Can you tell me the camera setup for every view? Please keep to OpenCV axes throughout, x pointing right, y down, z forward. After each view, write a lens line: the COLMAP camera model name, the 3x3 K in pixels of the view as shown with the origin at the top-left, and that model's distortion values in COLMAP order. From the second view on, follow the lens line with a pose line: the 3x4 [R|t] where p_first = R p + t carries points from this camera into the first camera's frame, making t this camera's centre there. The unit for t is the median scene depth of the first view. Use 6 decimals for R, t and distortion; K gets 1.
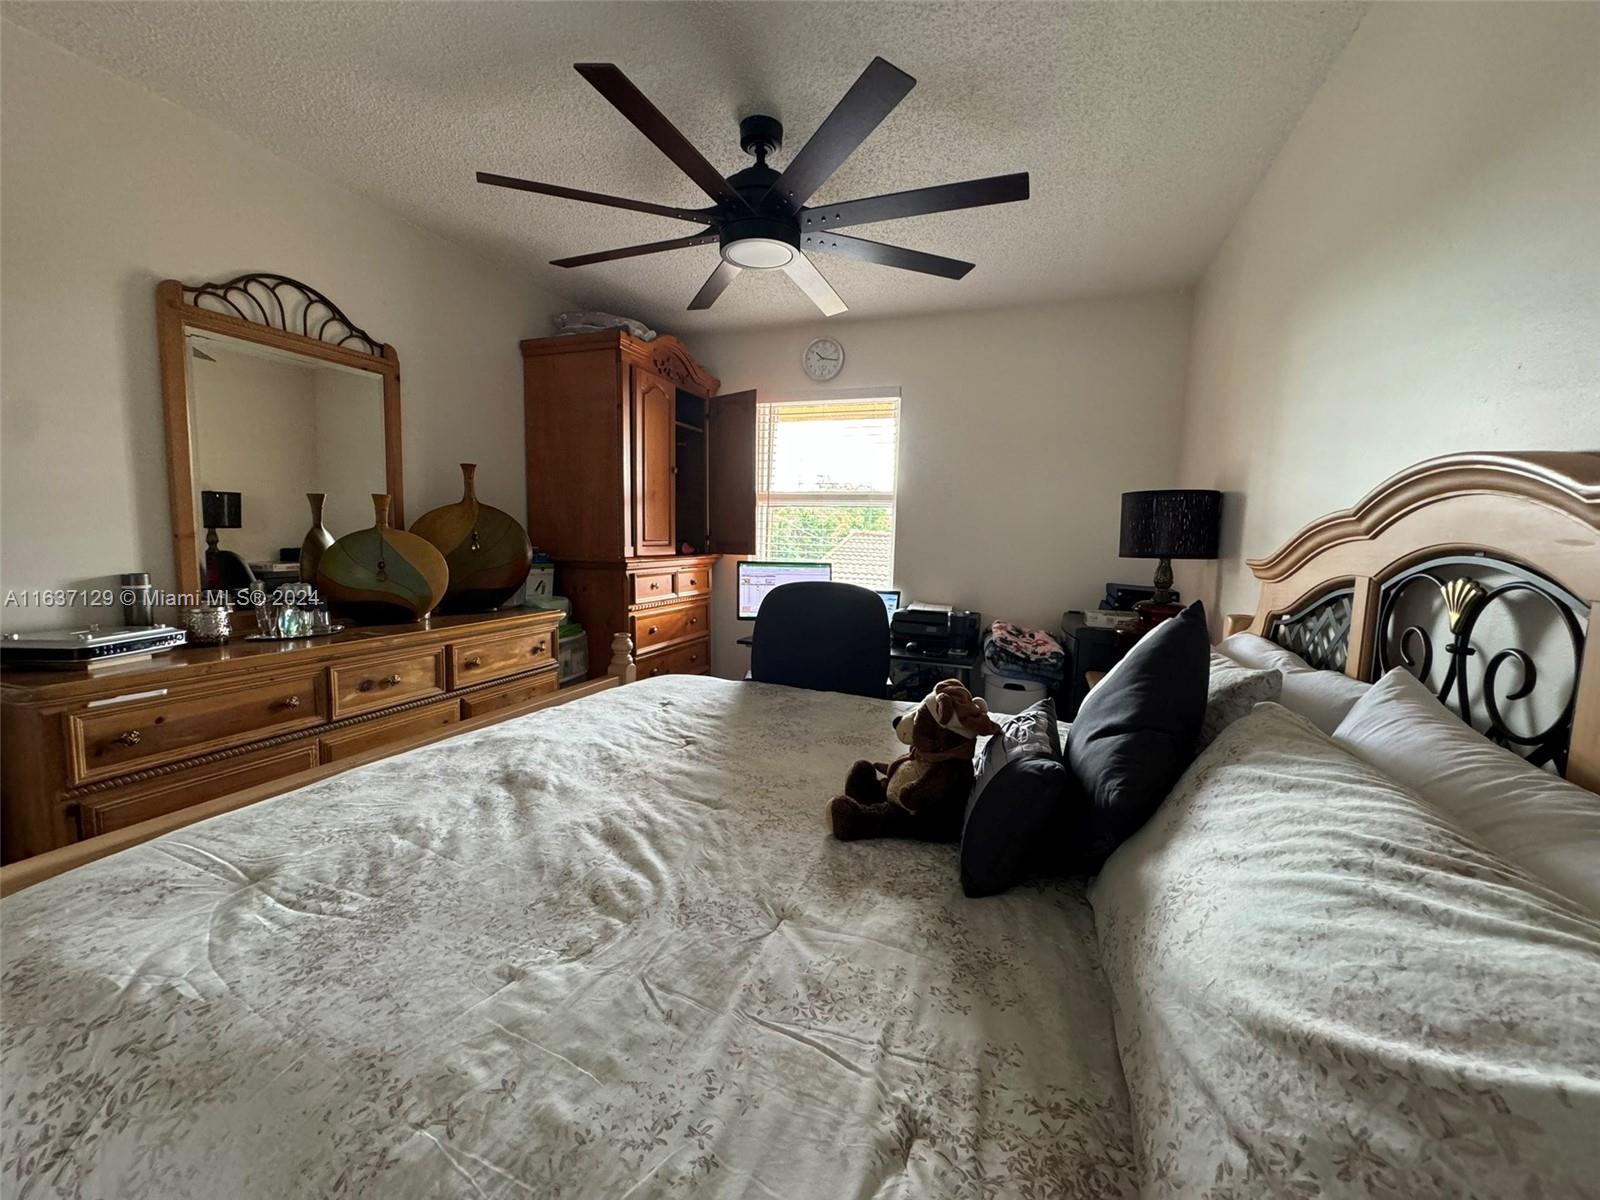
lens RADIAL K [[637.2, 0, 798.8], [0, 637.2, 597.8], [0, 0, 1]] dist [0.001483, -0.000266]
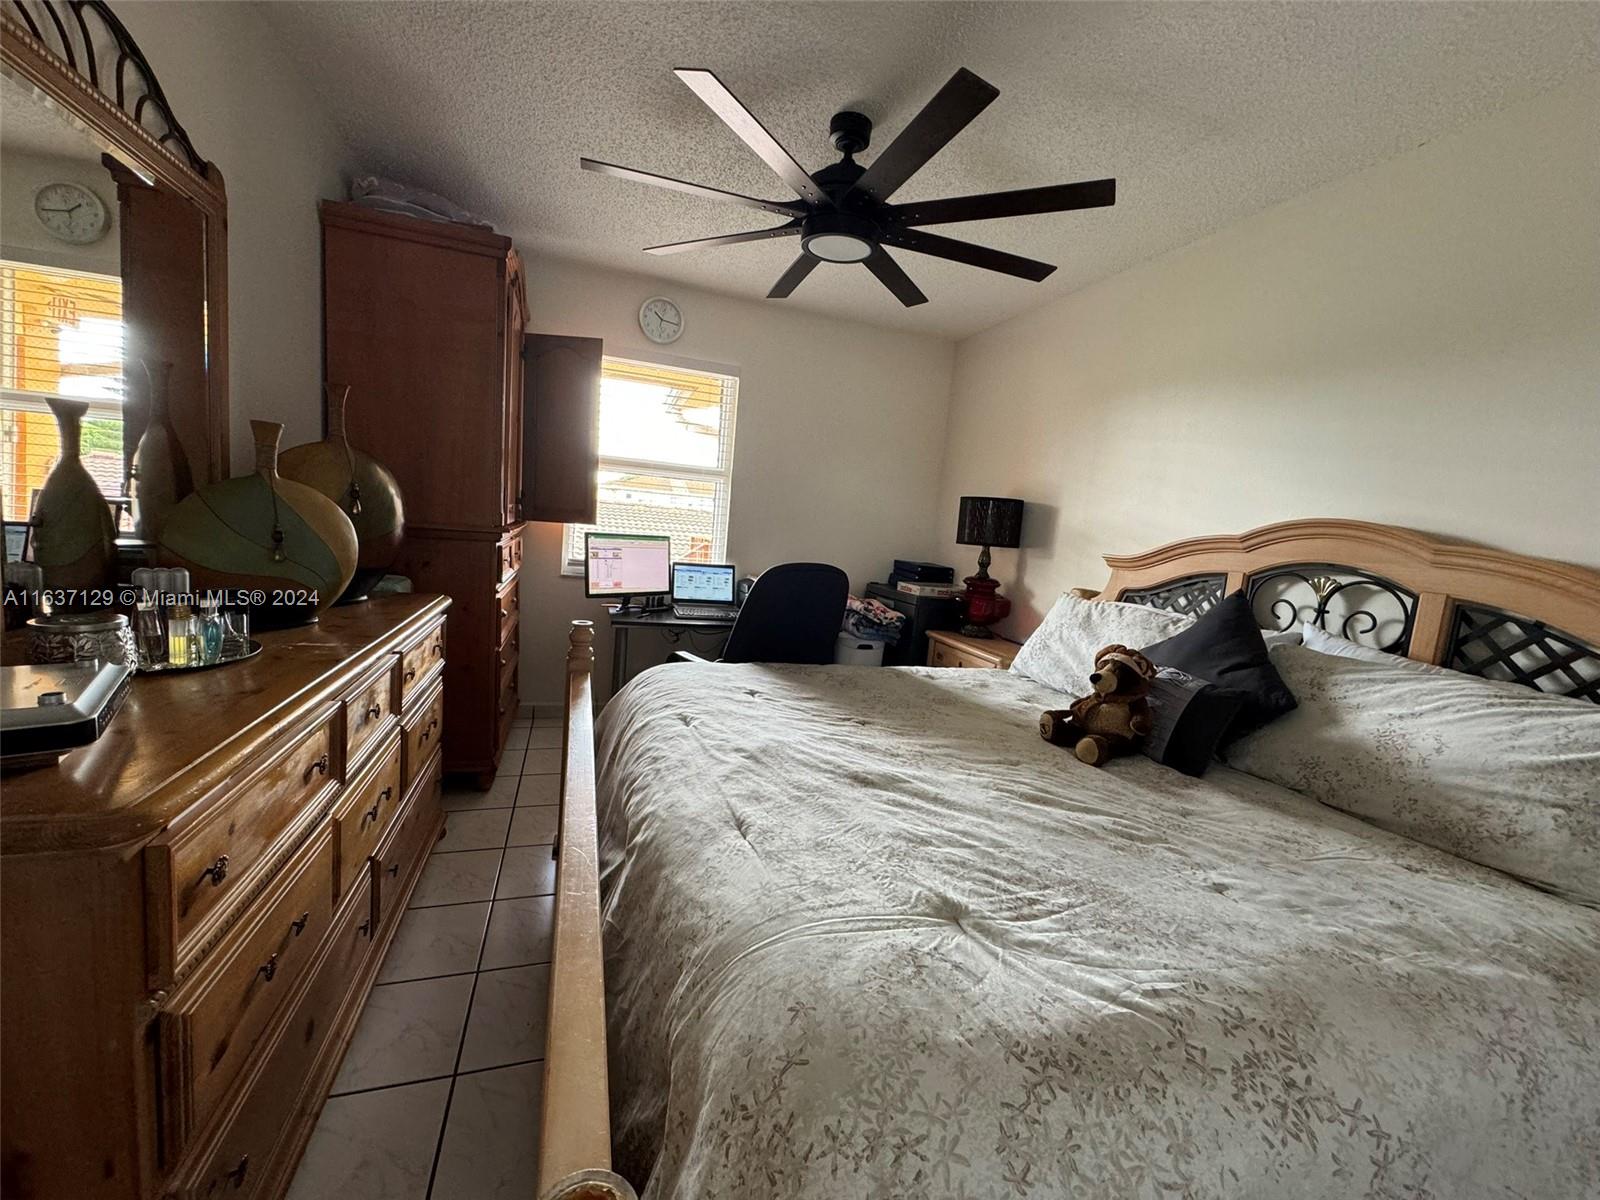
lens RADIAL K [[637.2, 0, 796.4], [0, 637.2, 597.2], [0, 0, 1]] dist [0.001483, -0.000266]
pose [[0.778962, -0.032820, 0.626211, -1.096660], [-0.005591, 0.998226, 0.059273, -0.053470], [-0.627046, -0.049673, 0.777397, 0.304014]]
